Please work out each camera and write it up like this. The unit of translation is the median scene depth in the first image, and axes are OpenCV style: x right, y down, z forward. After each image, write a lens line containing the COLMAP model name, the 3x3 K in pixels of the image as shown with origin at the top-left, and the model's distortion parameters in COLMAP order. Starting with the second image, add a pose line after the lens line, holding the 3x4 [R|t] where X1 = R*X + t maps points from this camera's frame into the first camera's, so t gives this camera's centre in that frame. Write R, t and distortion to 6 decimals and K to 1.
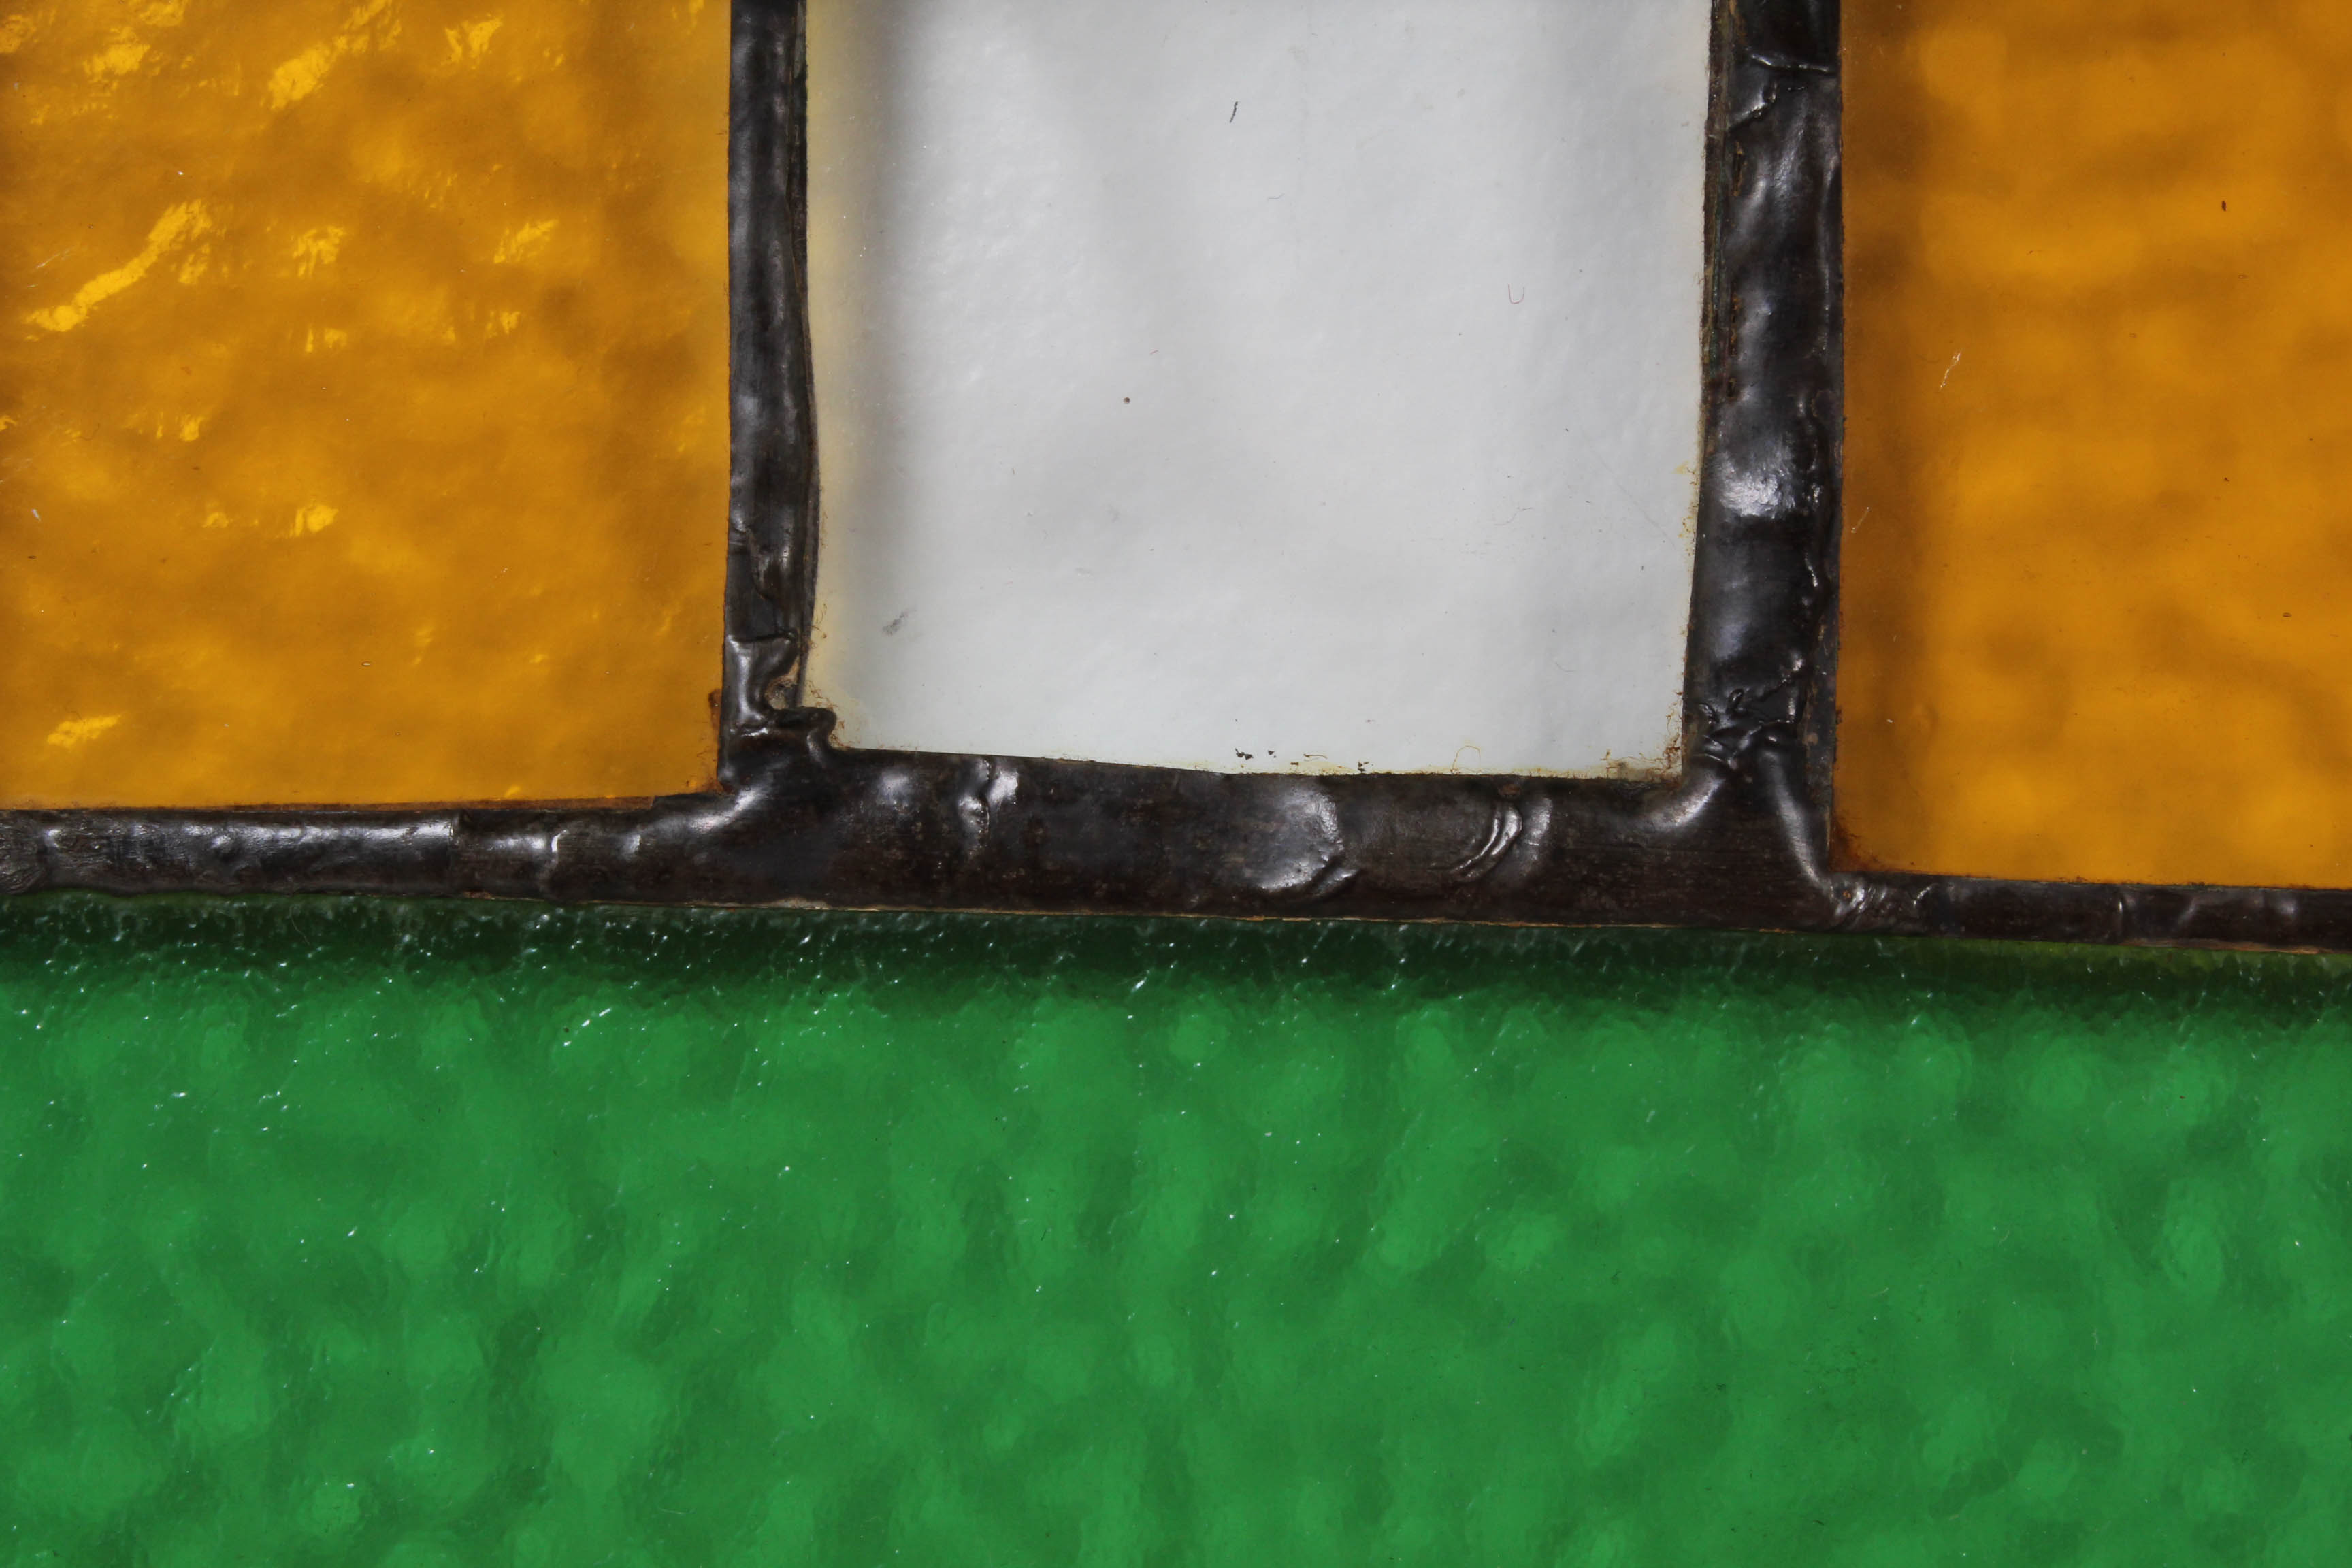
lens RADIAL K [[5574.7, 0, 1183.3], [0, 5574.7, 772.0], [0, 0, 1]] dist [0.041430, 0.340120]
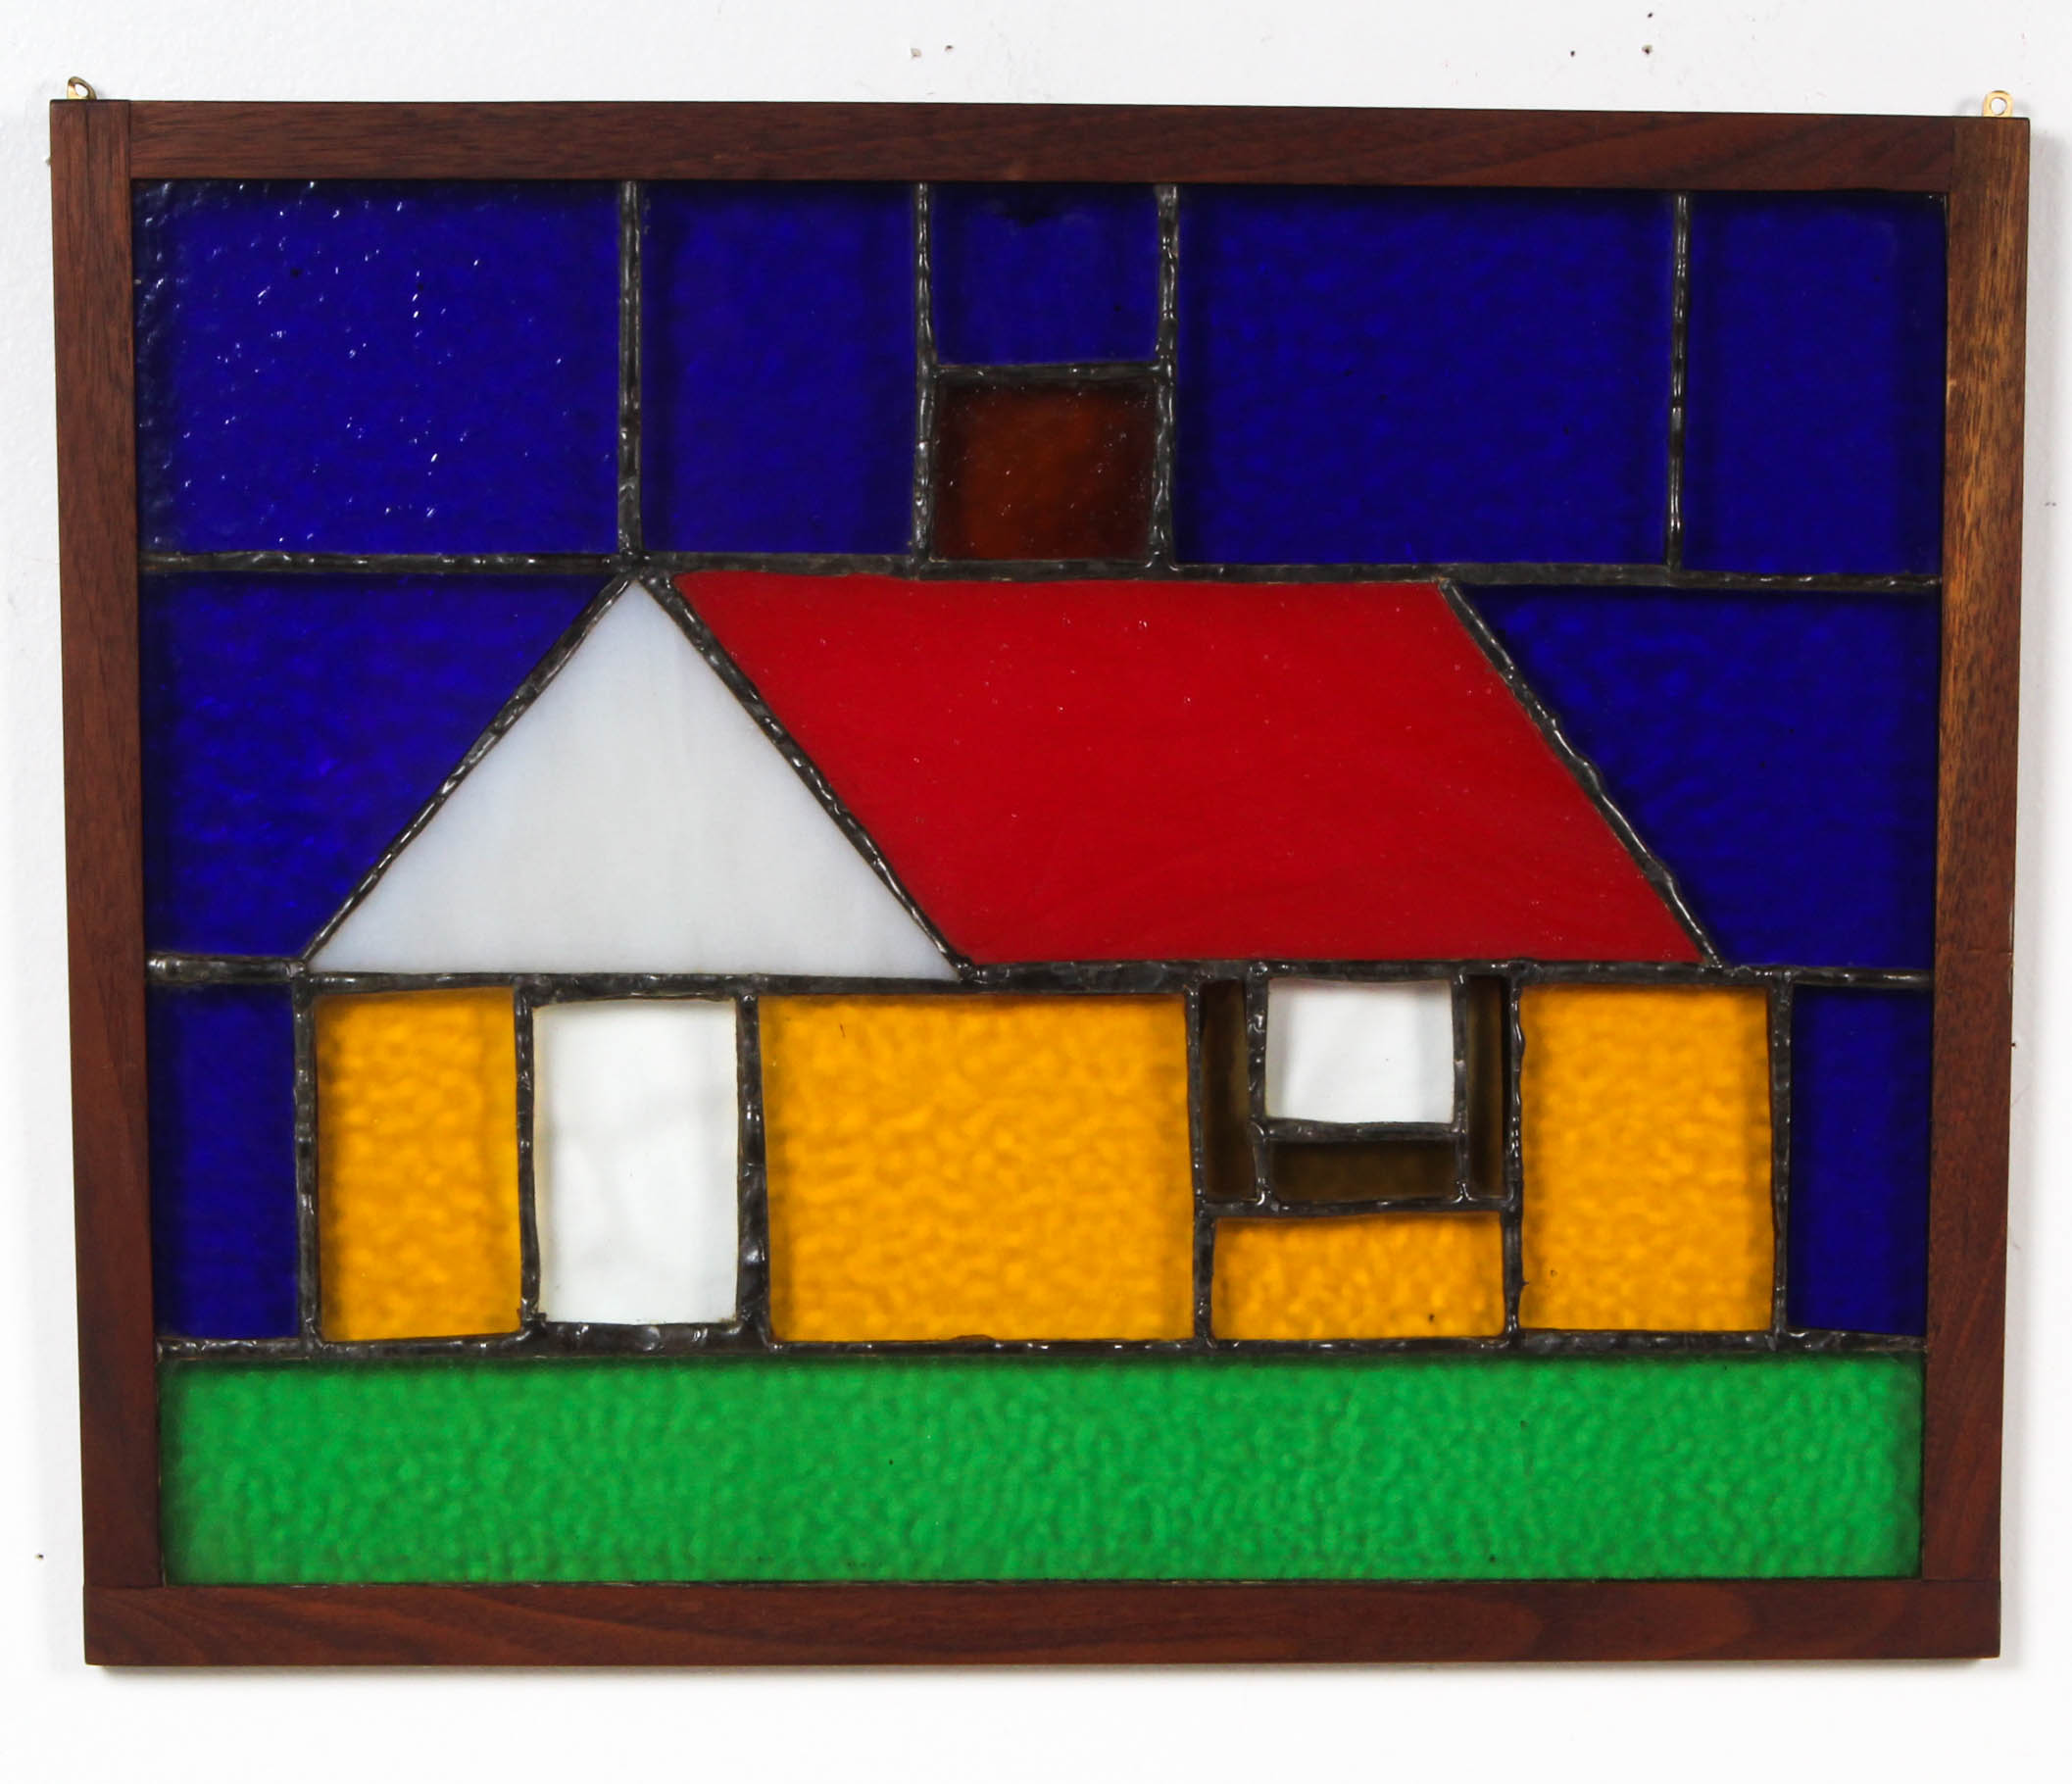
lens RADIAL K [[7874.2, 0, 975.7], [0, 7874.2, 1004.5], [0, 0, 1]] dist [0.012160, 1.367109]
pose [[0.996737, -0.035469, 0.072511, -0.166094], [0.029347, 0.996049, 0.083819, -0.764628], [-0.075197, -0.081418, 0.993839, -5.197355]]
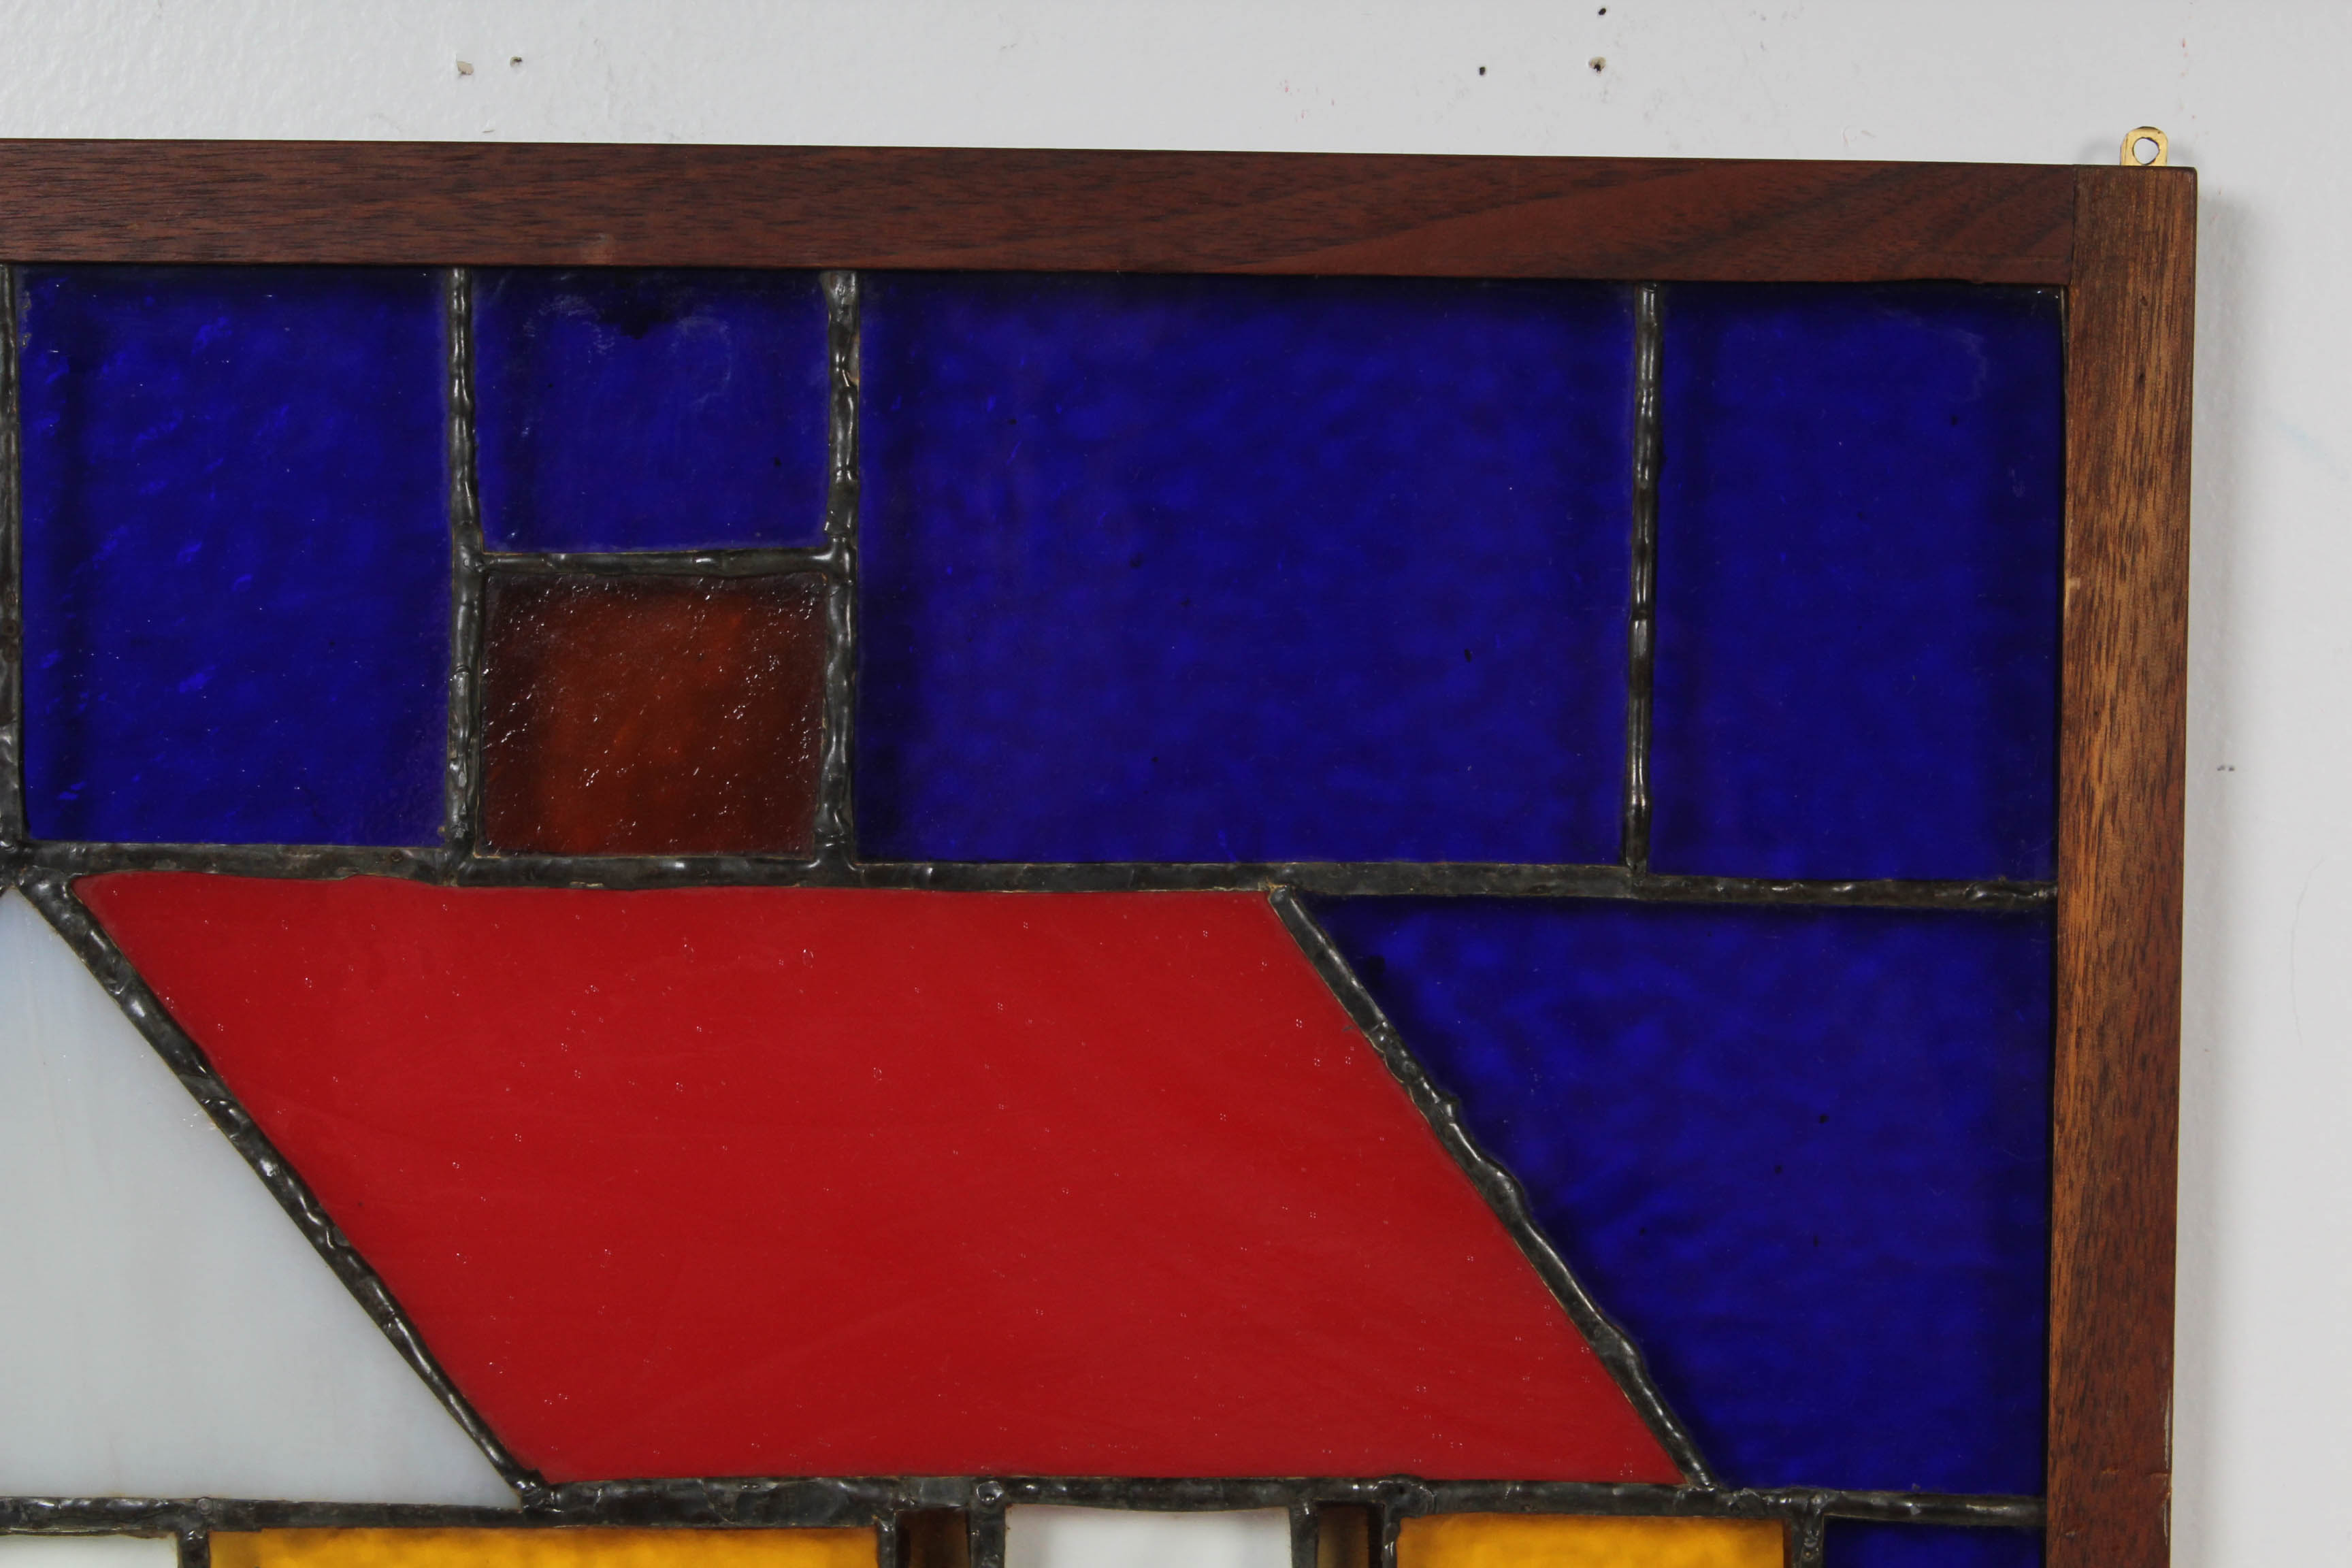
lens RADIAL K [[5574.7, 0, 1183.3], [0, 5574.7, 772.0], [0, 0, 1]] dist [0.041430, 0.340120]
pose [[0.998299, -0.031127, 0.049299, 0.477044], [0.028135, 0.997786, 0.060263, -0.796076], [-0.051066, -0.058773, 0.996964, -1.842475]]
